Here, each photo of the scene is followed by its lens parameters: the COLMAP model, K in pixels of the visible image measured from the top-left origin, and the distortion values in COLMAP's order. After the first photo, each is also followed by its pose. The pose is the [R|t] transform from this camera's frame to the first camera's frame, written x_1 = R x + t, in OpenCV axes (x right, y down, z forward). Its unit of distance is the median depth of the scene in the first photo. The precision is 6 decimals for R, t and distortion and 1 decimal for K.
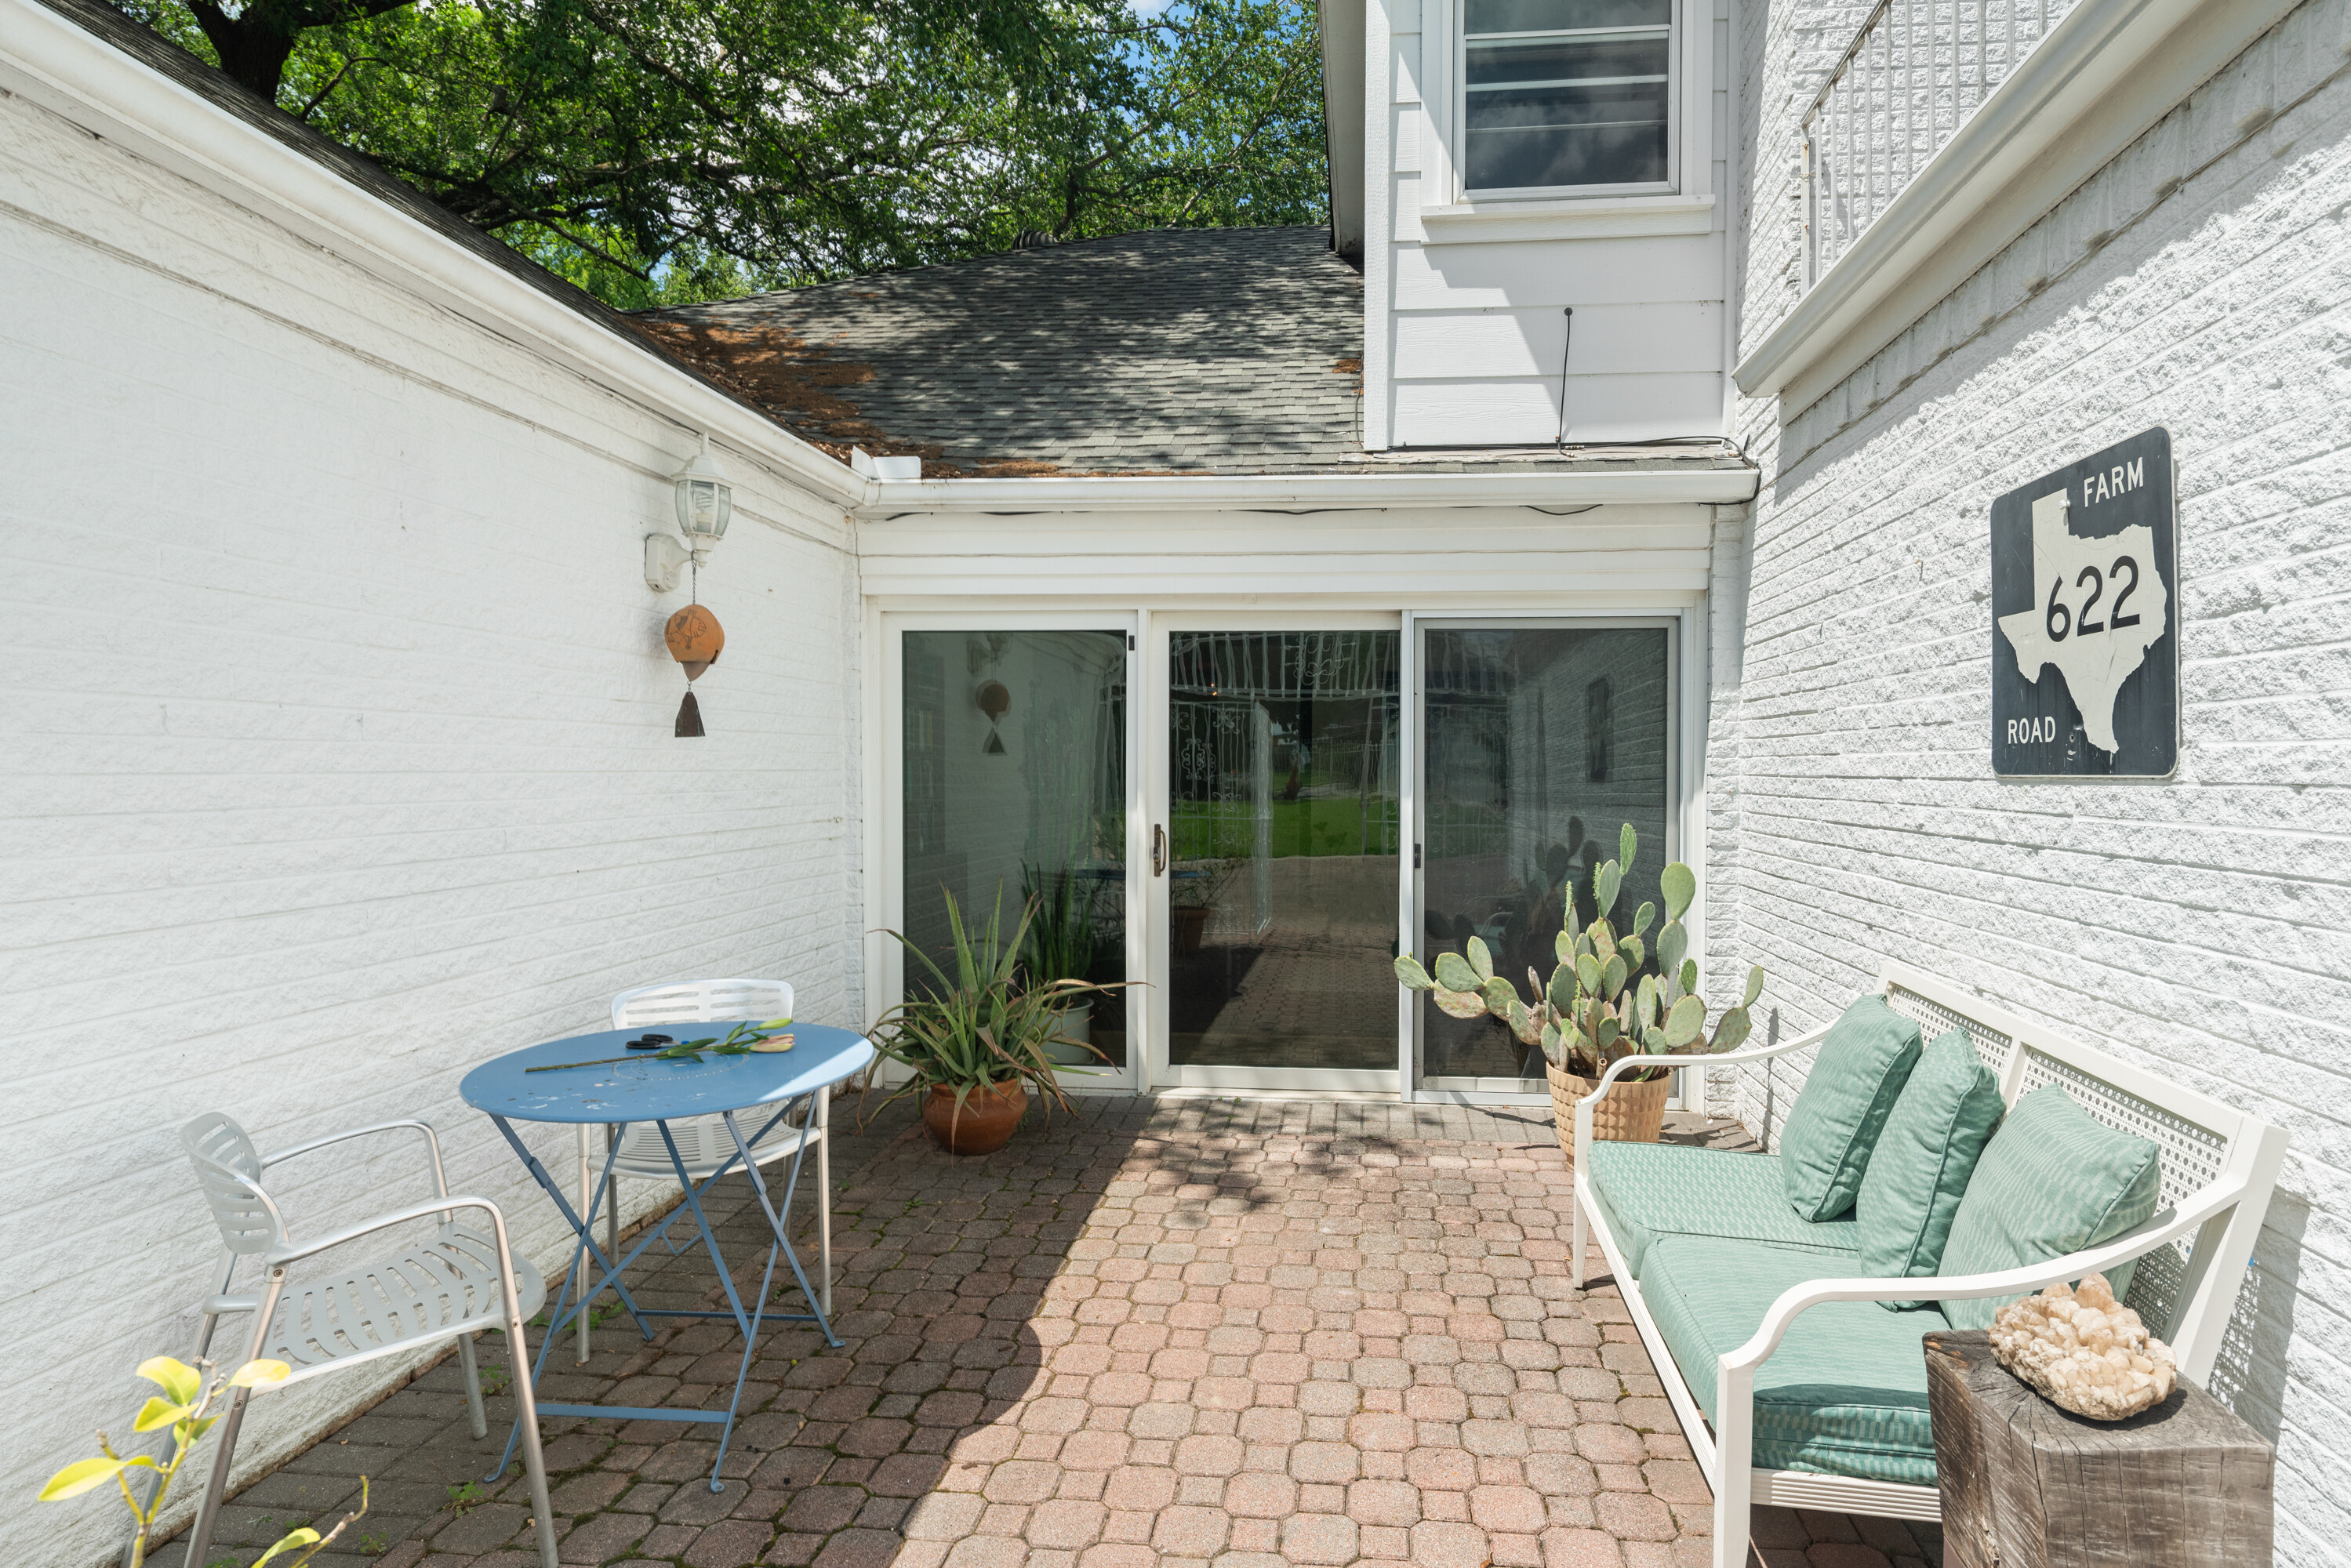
lens RADIAL K [[1159.9, 0, 1178.7], [0, 1159.9, 774.7], [0, 0, 1]] dist [0.002504, -0.001956]
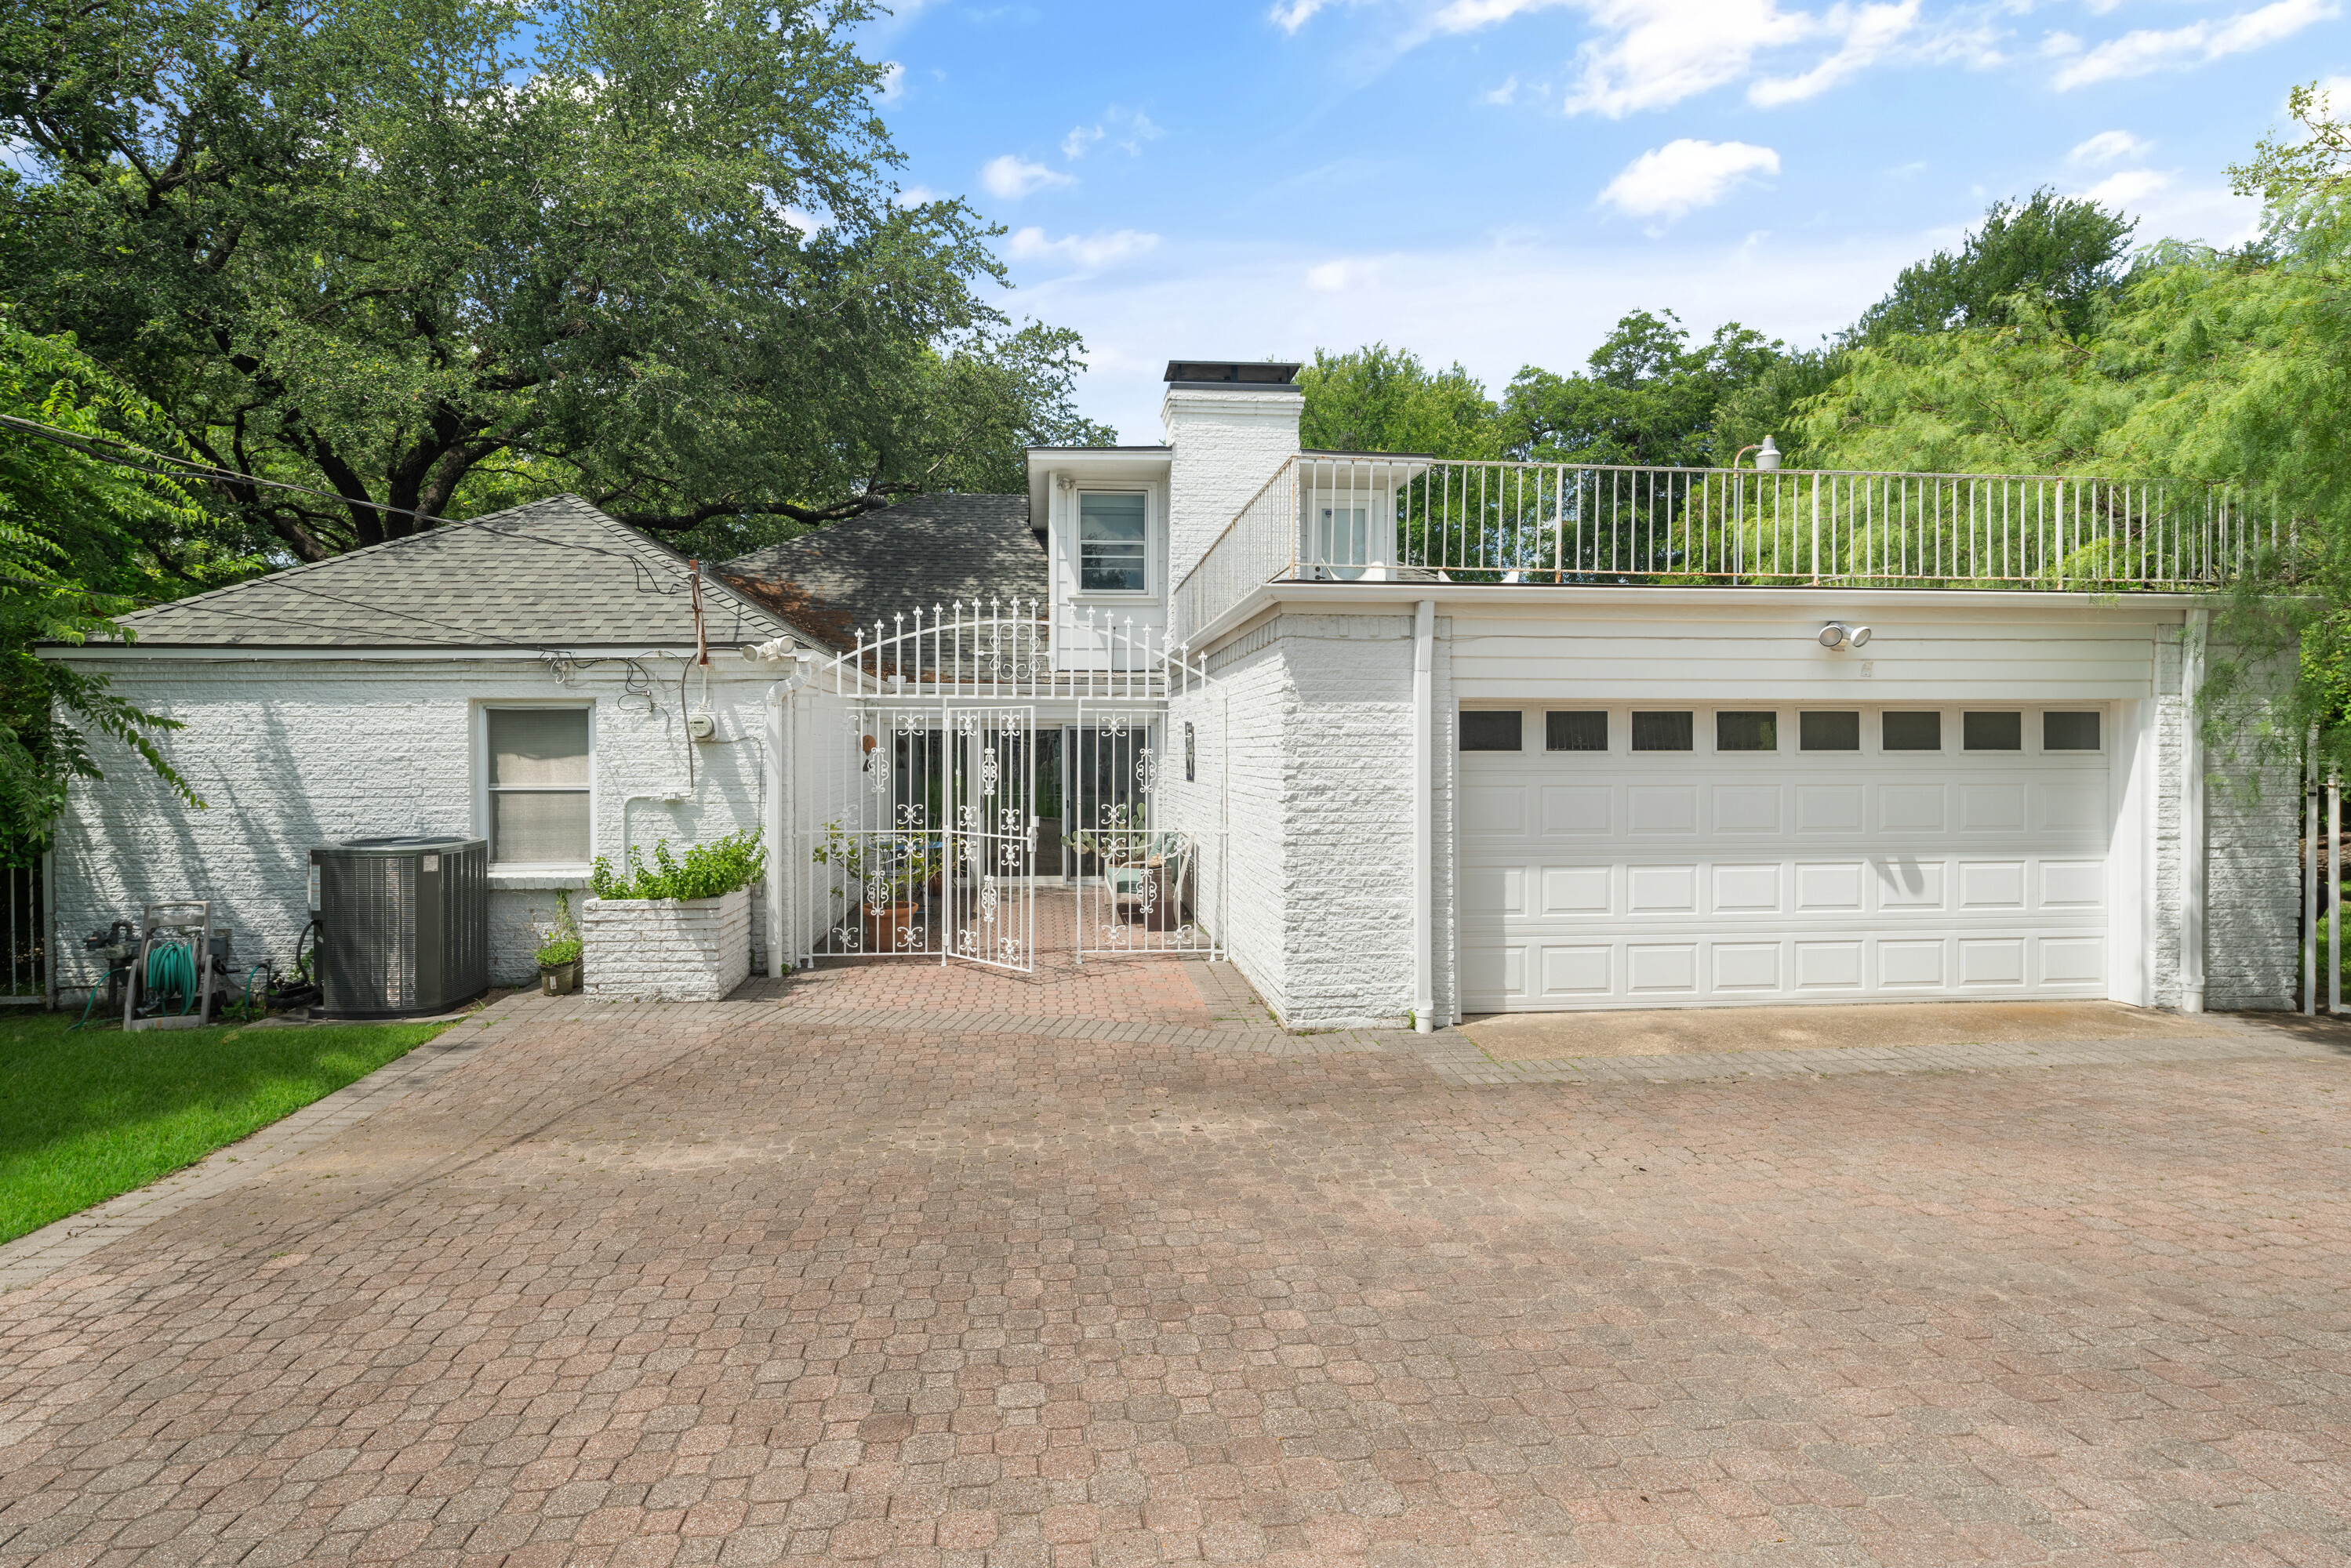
lens RADIAL K [[1159.9, 0, 1152.9], [0, 1159.9, 756.2], [0, 0, 1]] dist [0.002504, -0.001956]
pose [[0.962157, -0.002787, 0.272483, -0.776063], [0.008548, 0.999764, -0.019957, 0.000390], [-0.272363, 0.021531, 0.961954, -3.805199]]
